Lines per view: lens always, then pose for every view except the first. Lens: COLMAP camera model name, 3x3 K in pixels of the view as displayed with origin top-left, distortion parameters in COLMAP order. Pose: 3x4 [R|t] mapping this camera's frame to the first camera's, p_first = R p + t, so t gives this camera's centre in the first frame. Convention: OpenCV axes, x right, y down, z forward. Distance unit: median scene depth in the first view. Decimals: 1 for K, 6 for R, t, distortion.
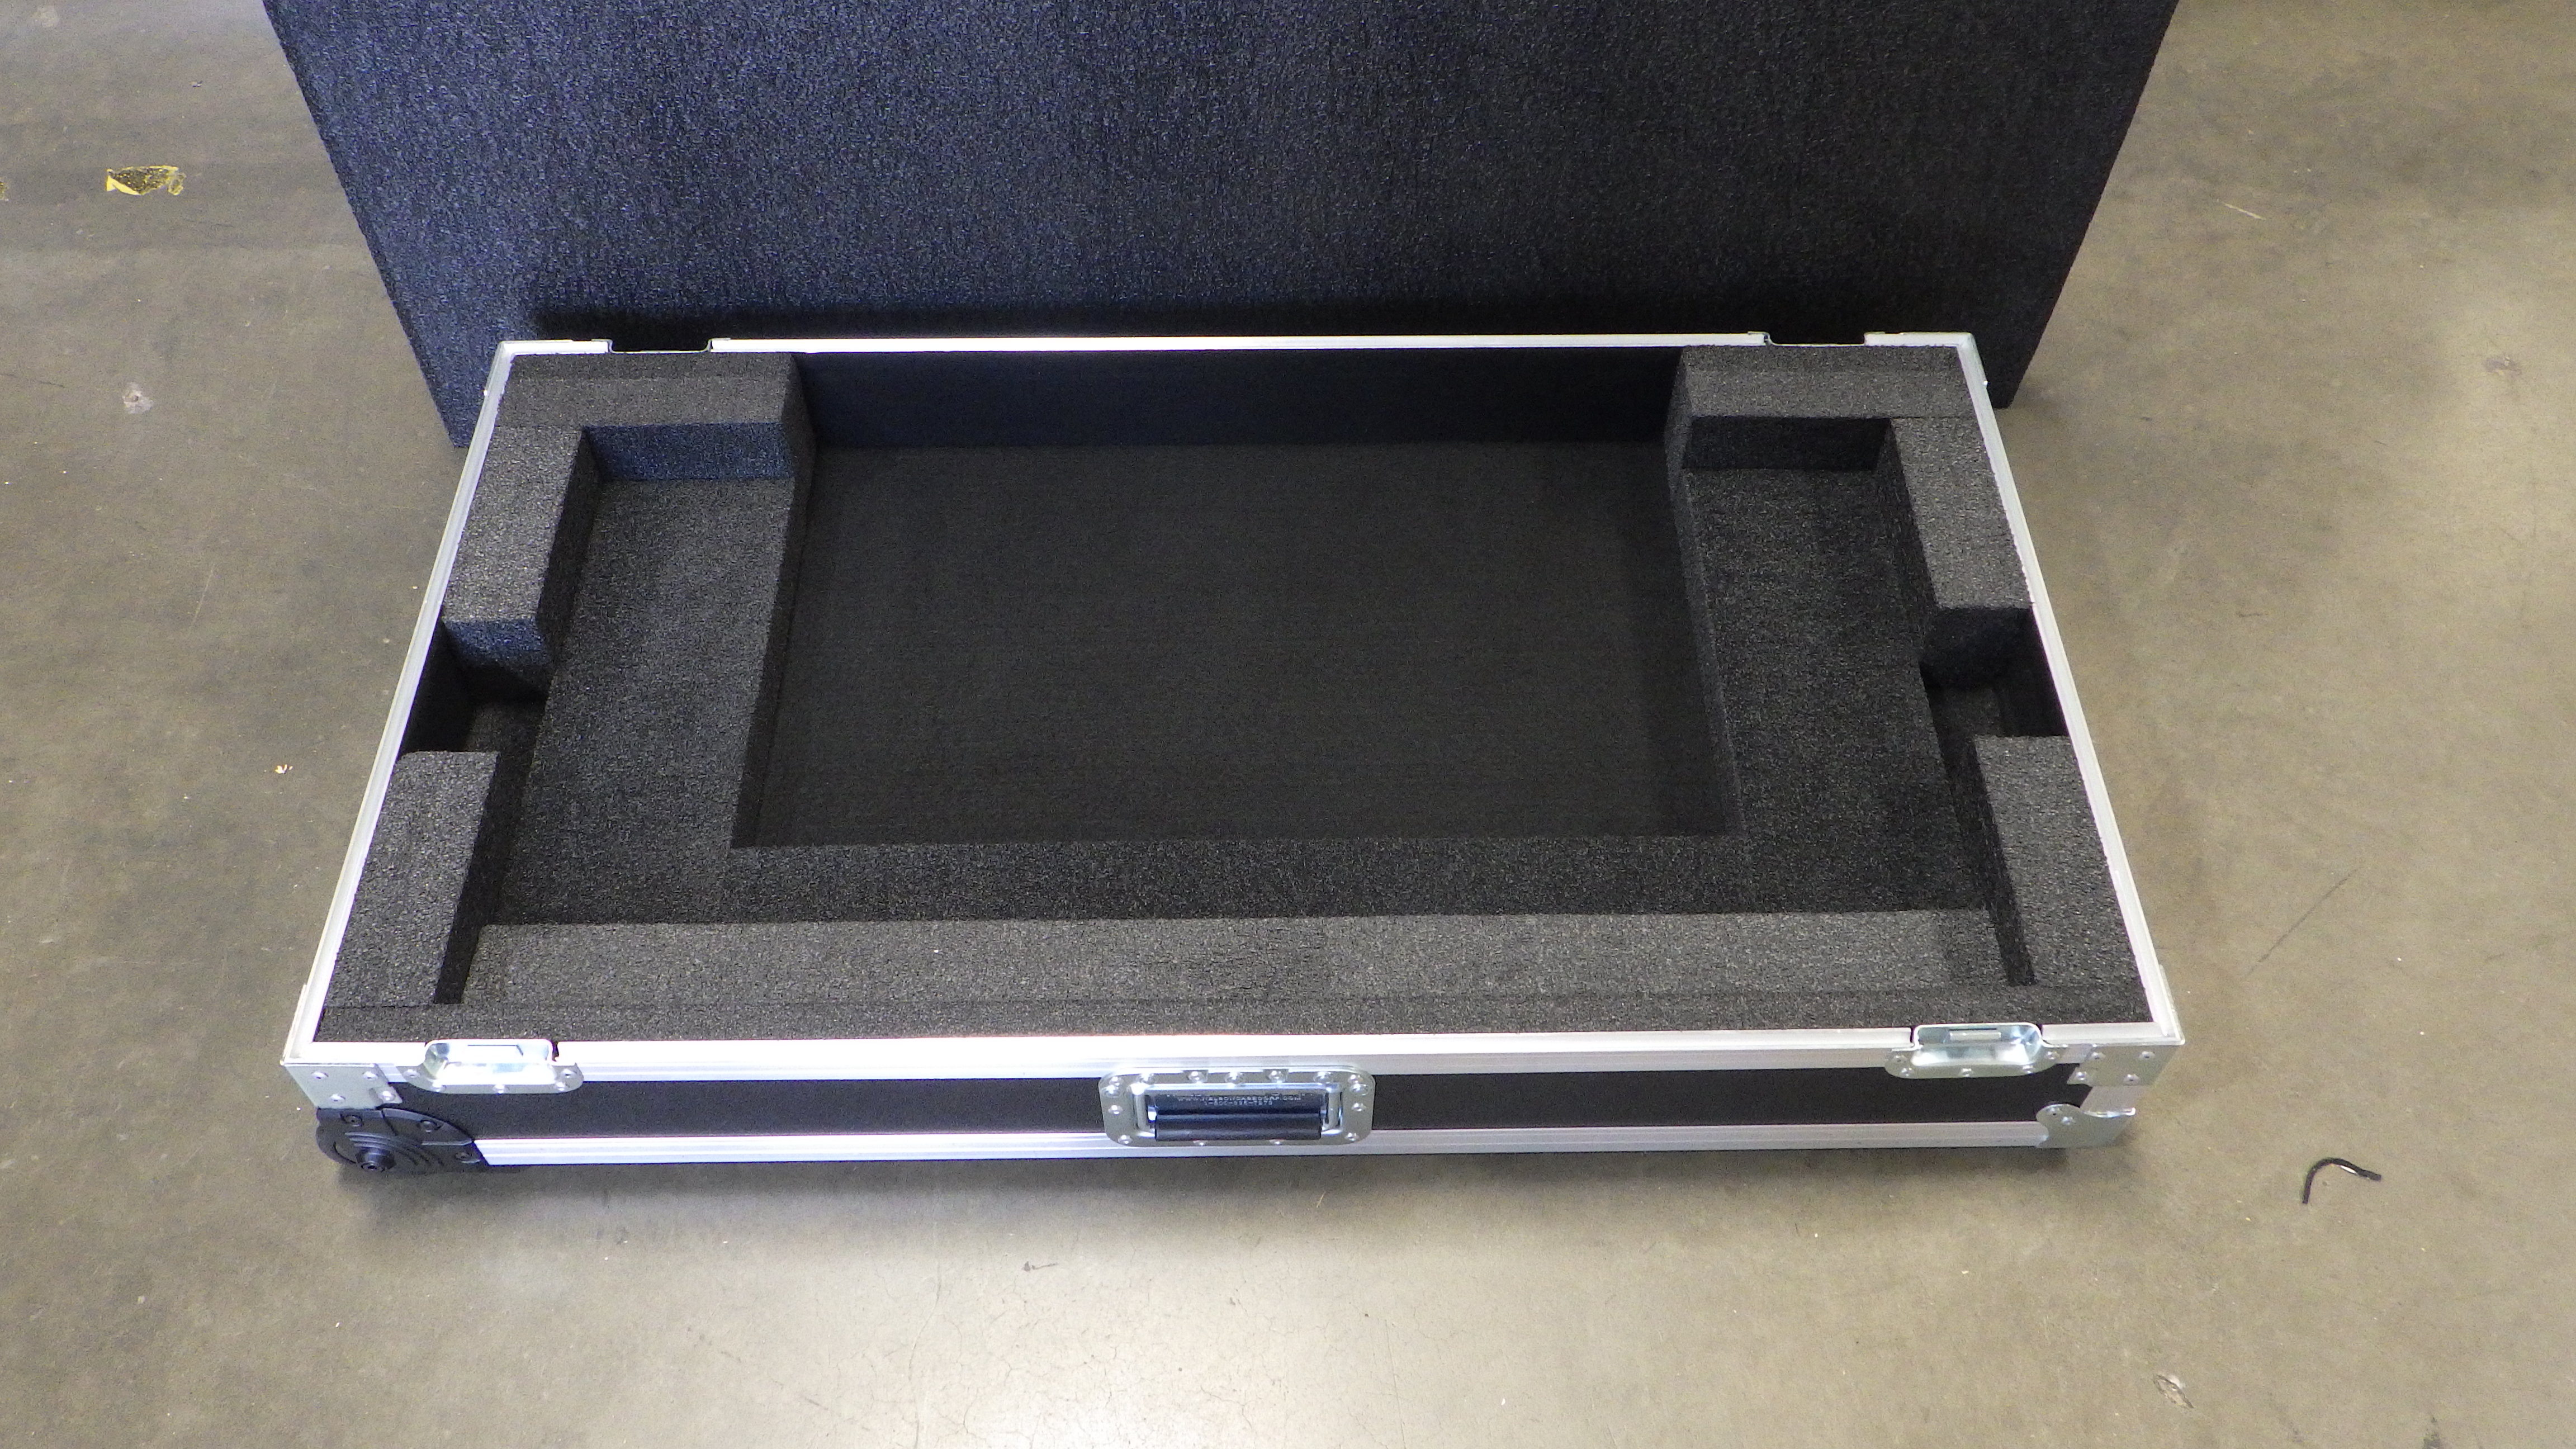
lens RADIAL K [[2094.9, 0, 1285.3], [0, 2094.9, 707.5], [0, 0, 1]] dist [0.000435, 0.001921]
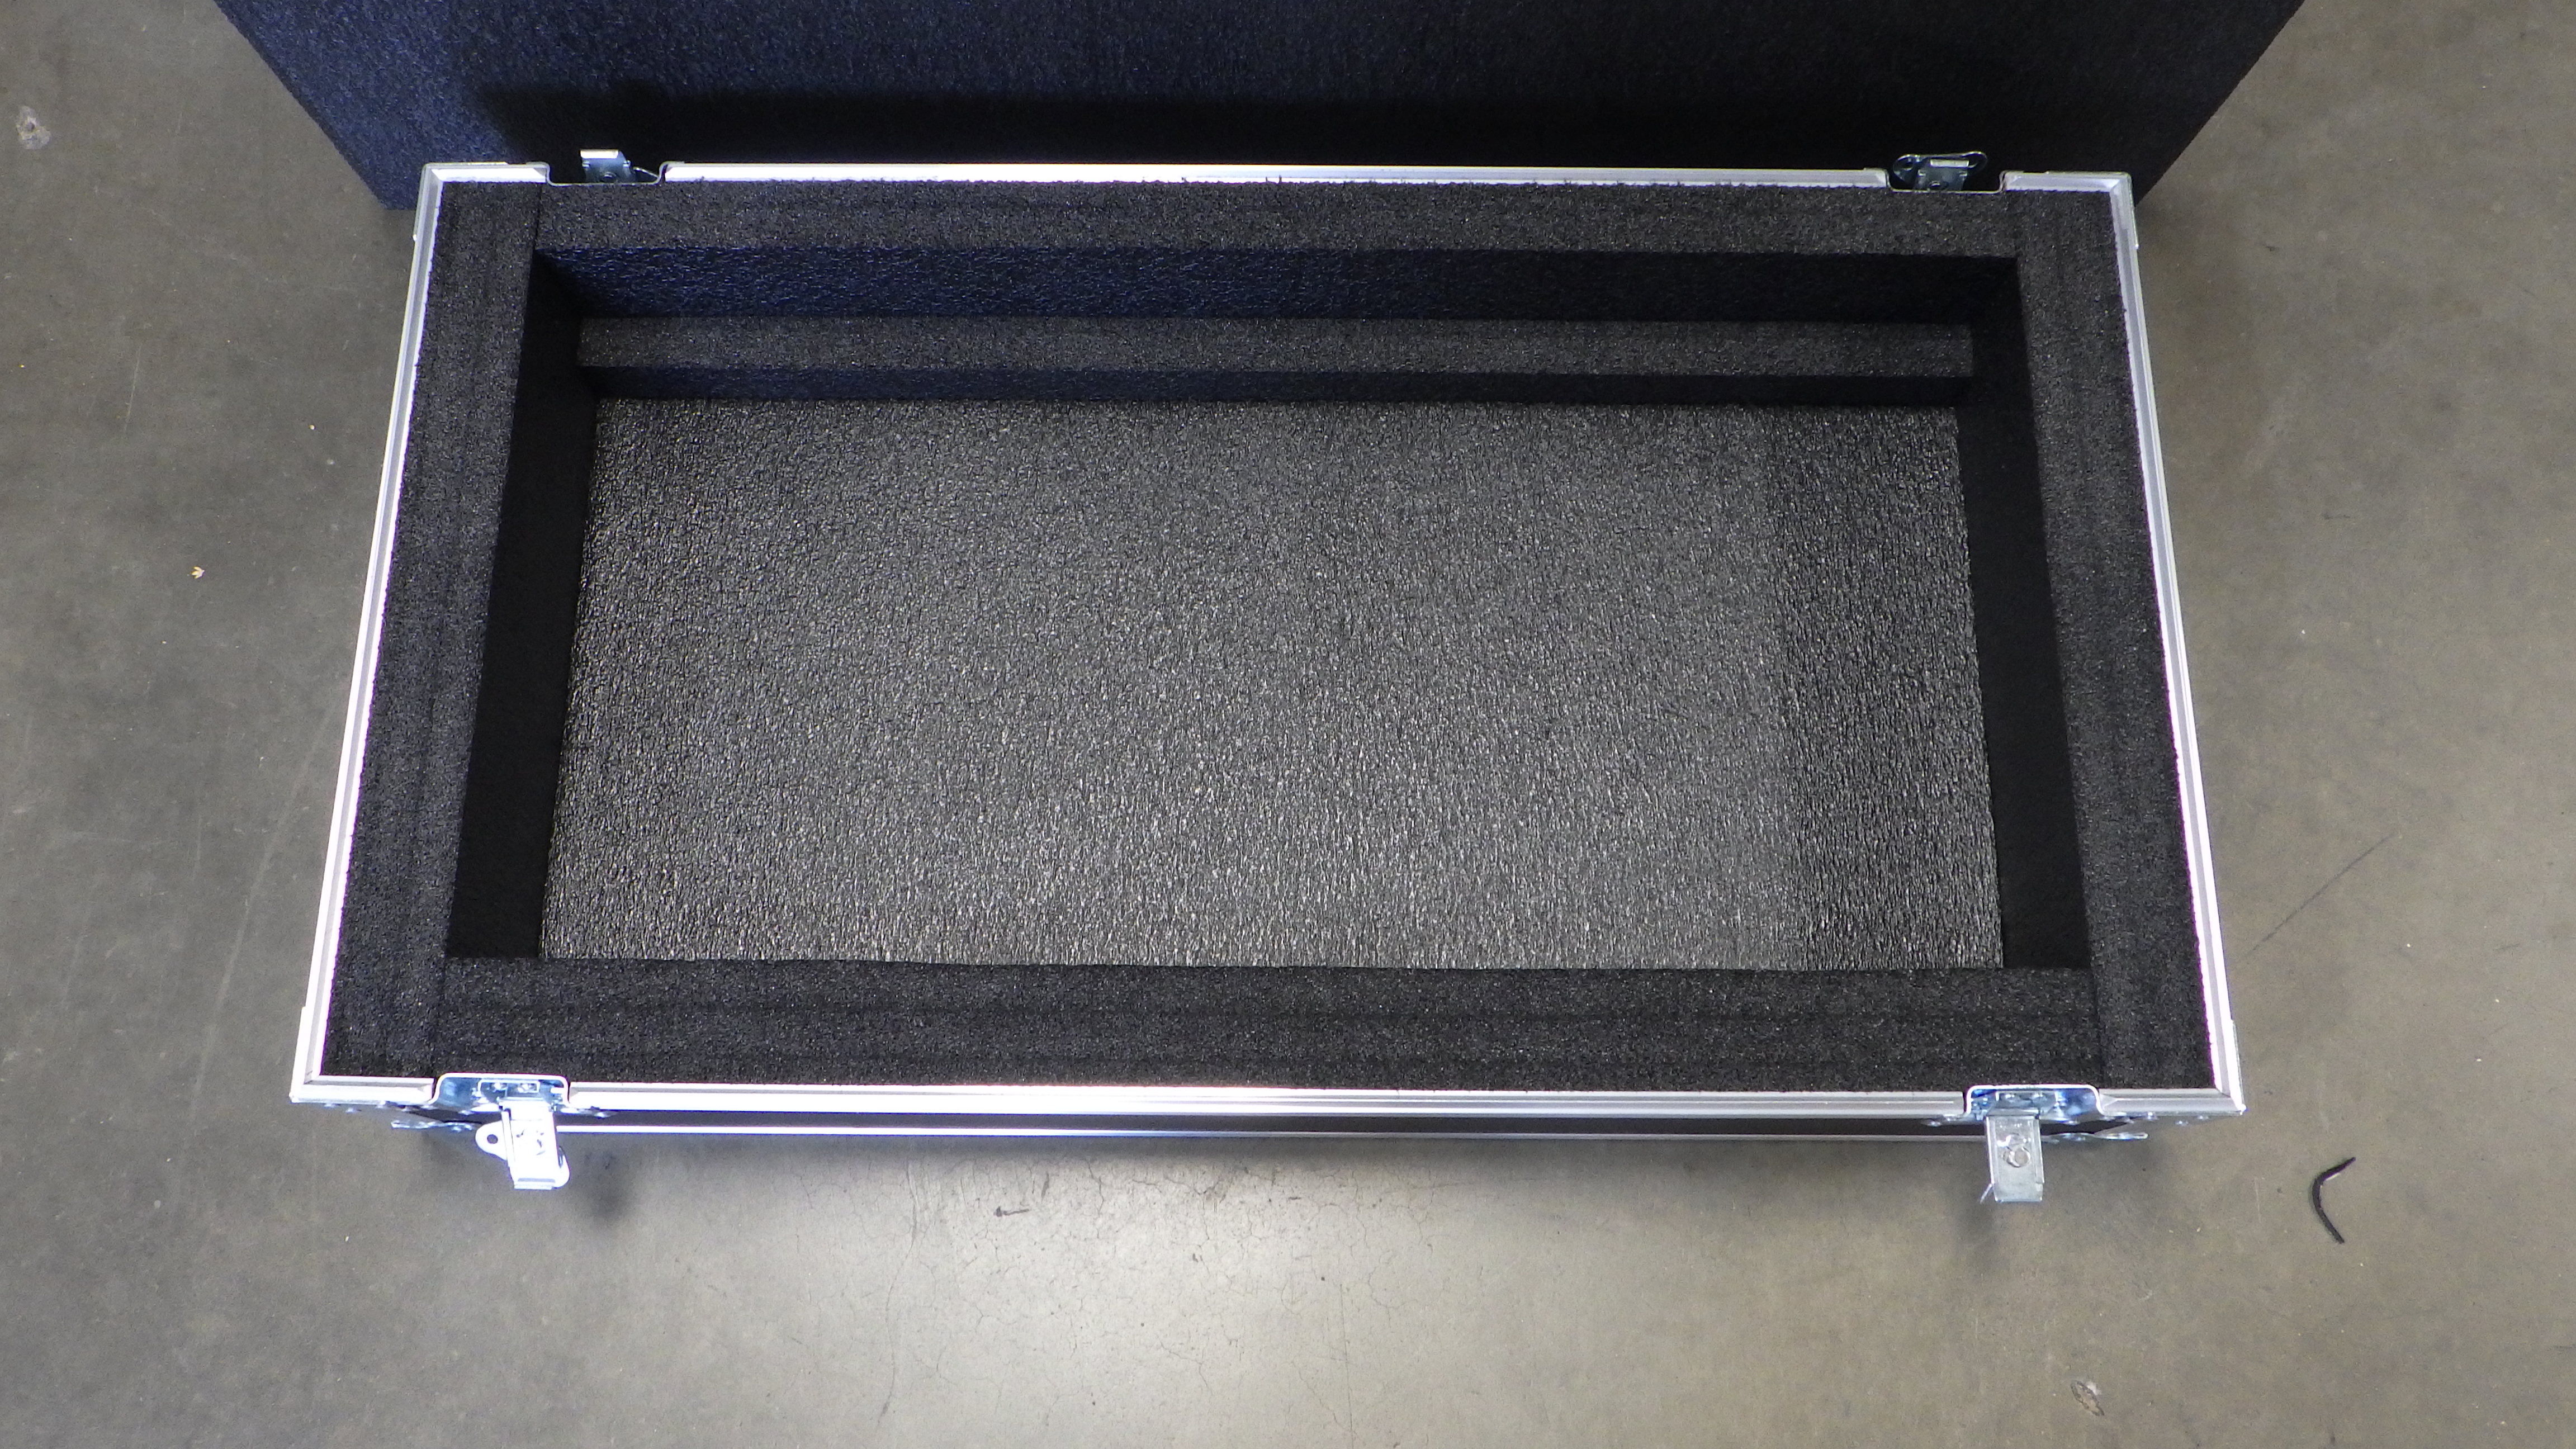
lens RADIAL K [[2094.9, 0, 1282.6], [0, 2094.9, 685.2], [0, 0, 1]] dist [0.000435, 0.001921]
pose [[0.998755, 0.045865, -0.019635, 0.022707], [-0.036476, 0.939774, 0.339845, -0.300912], [0.034040, -0.338706, 0.940276, 0.106778]]
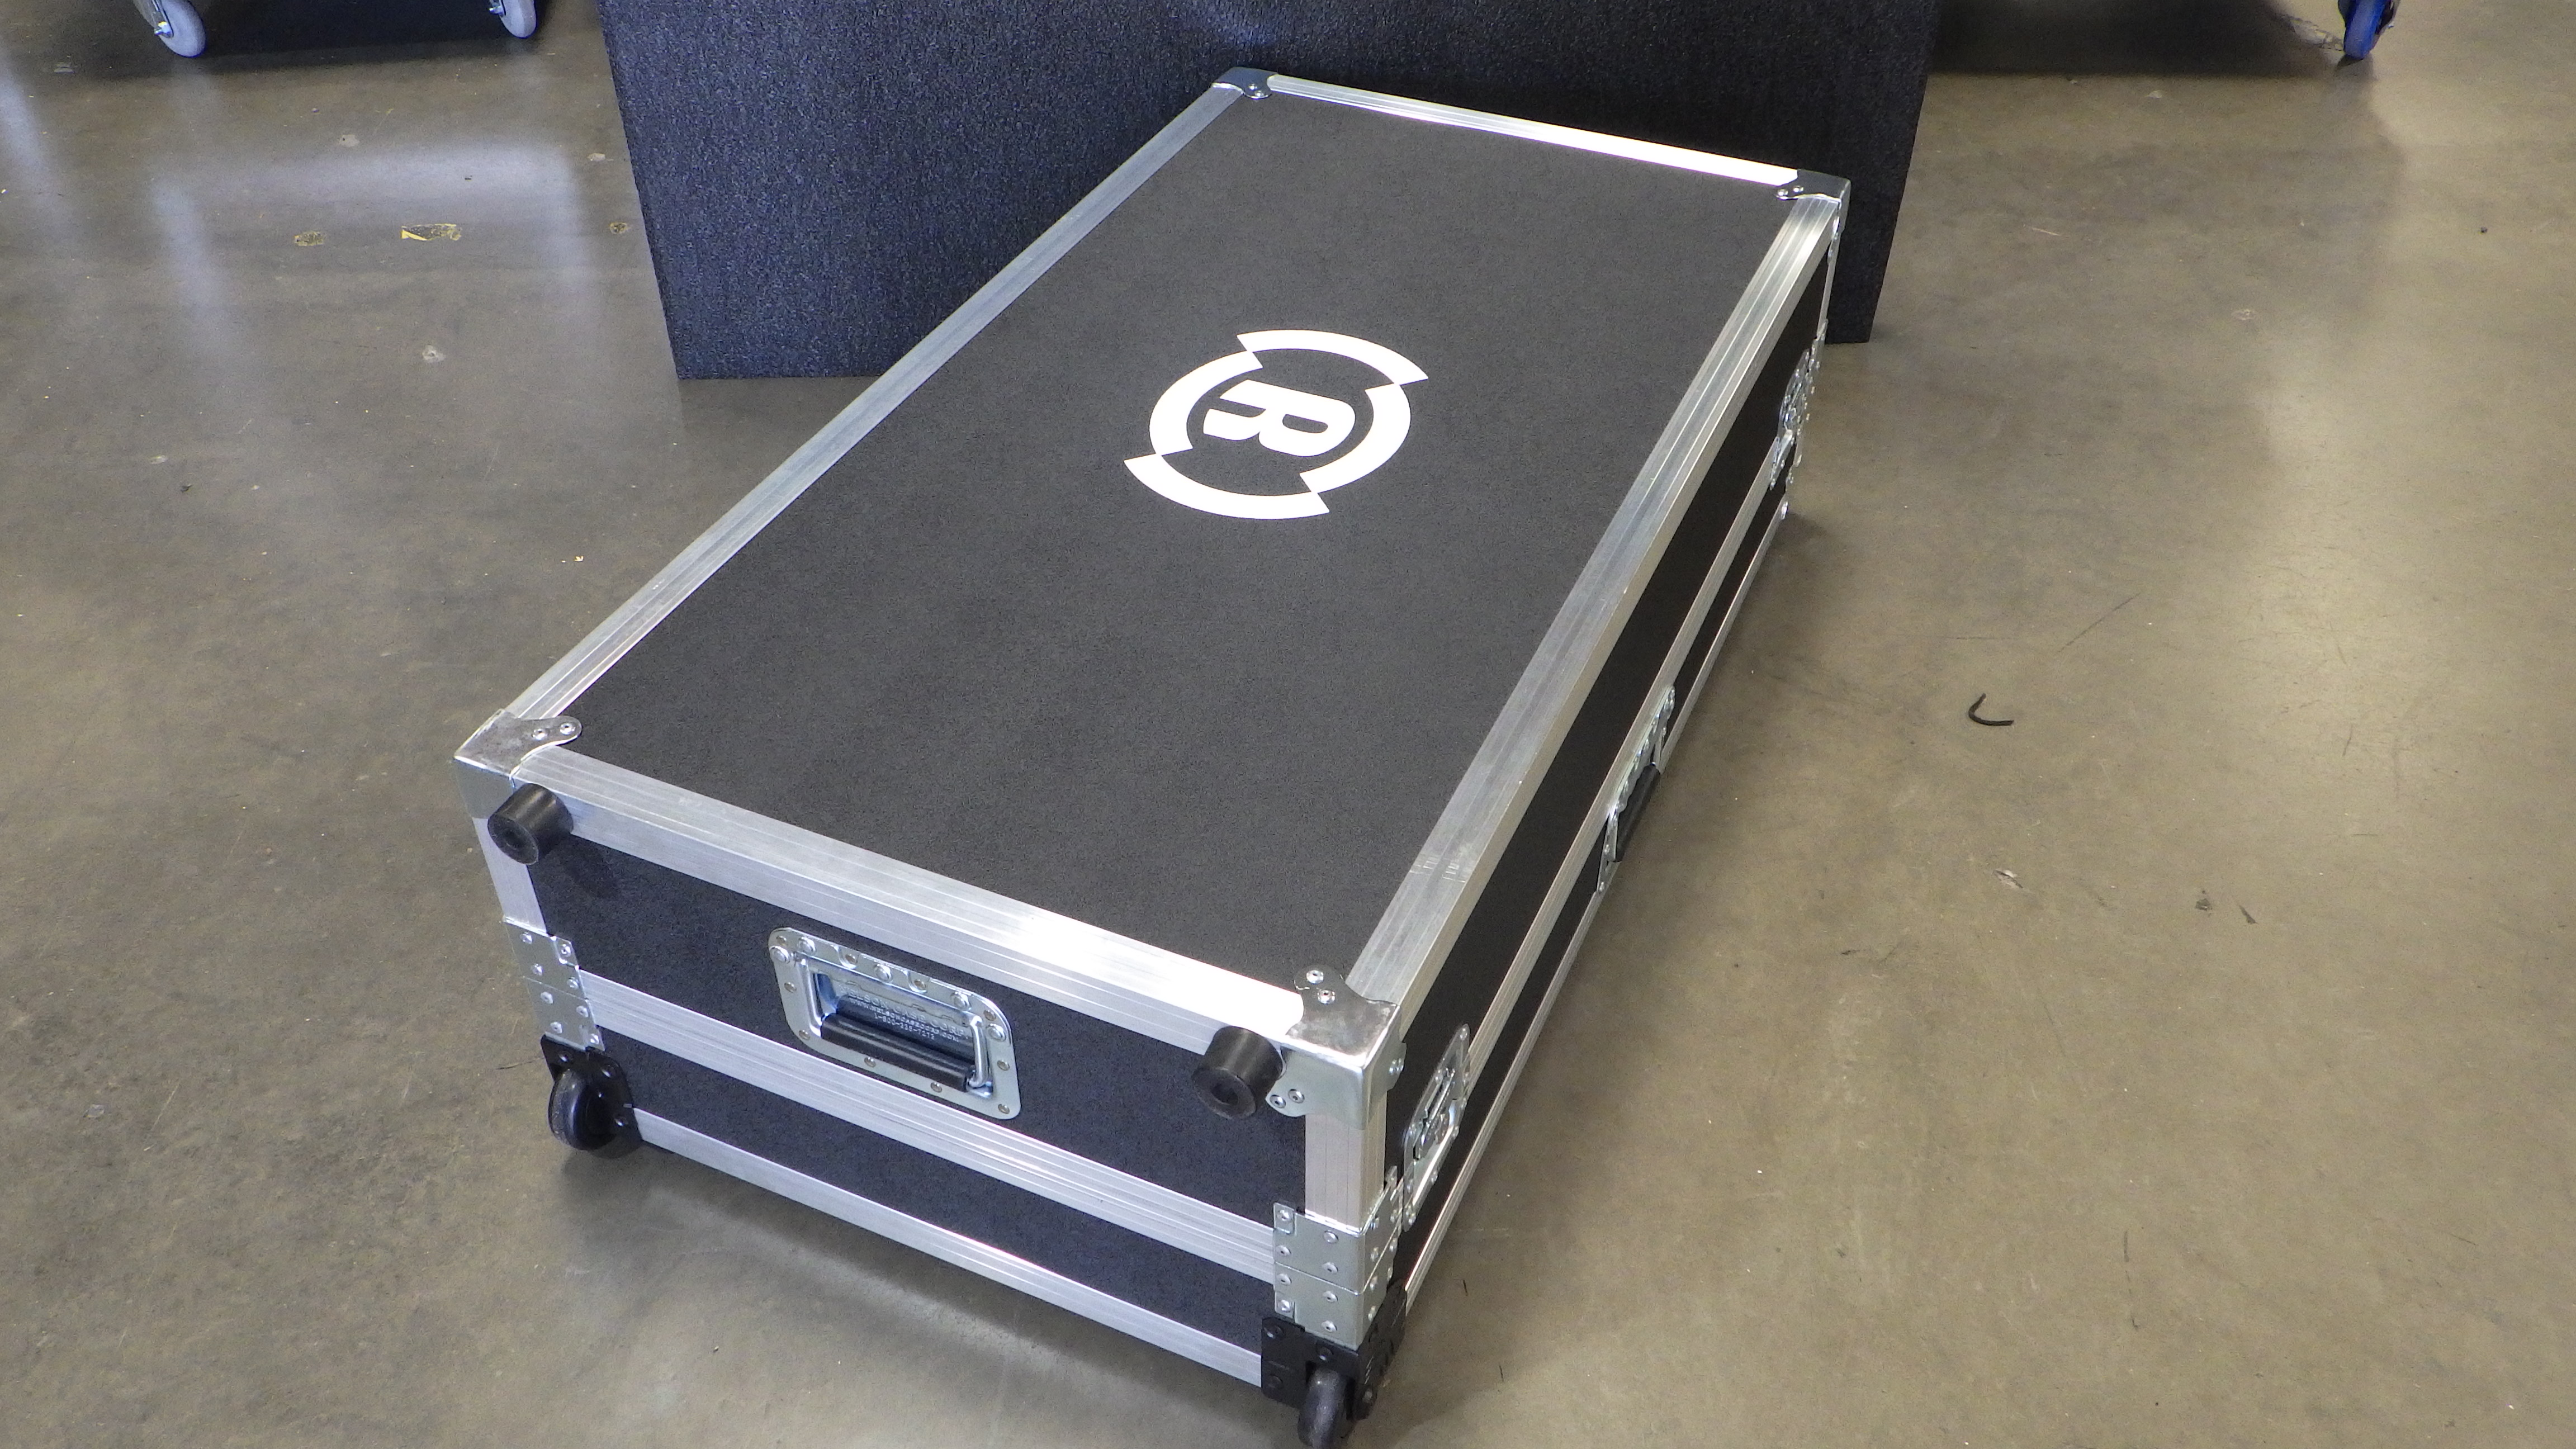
lens RADIAL K [[2094.9, 0, 1281.3], [0, 2094.9, 716.3], [0, 0, 1]] dist [0.000435, 0.001921]
pose [[0.999911, -0.012672, 0.004210, -0.034940], [0.013280, 0.976743, -0.214000, 0.434433], [-0.001400, 0.214037, 0.976825, -0.273522]]
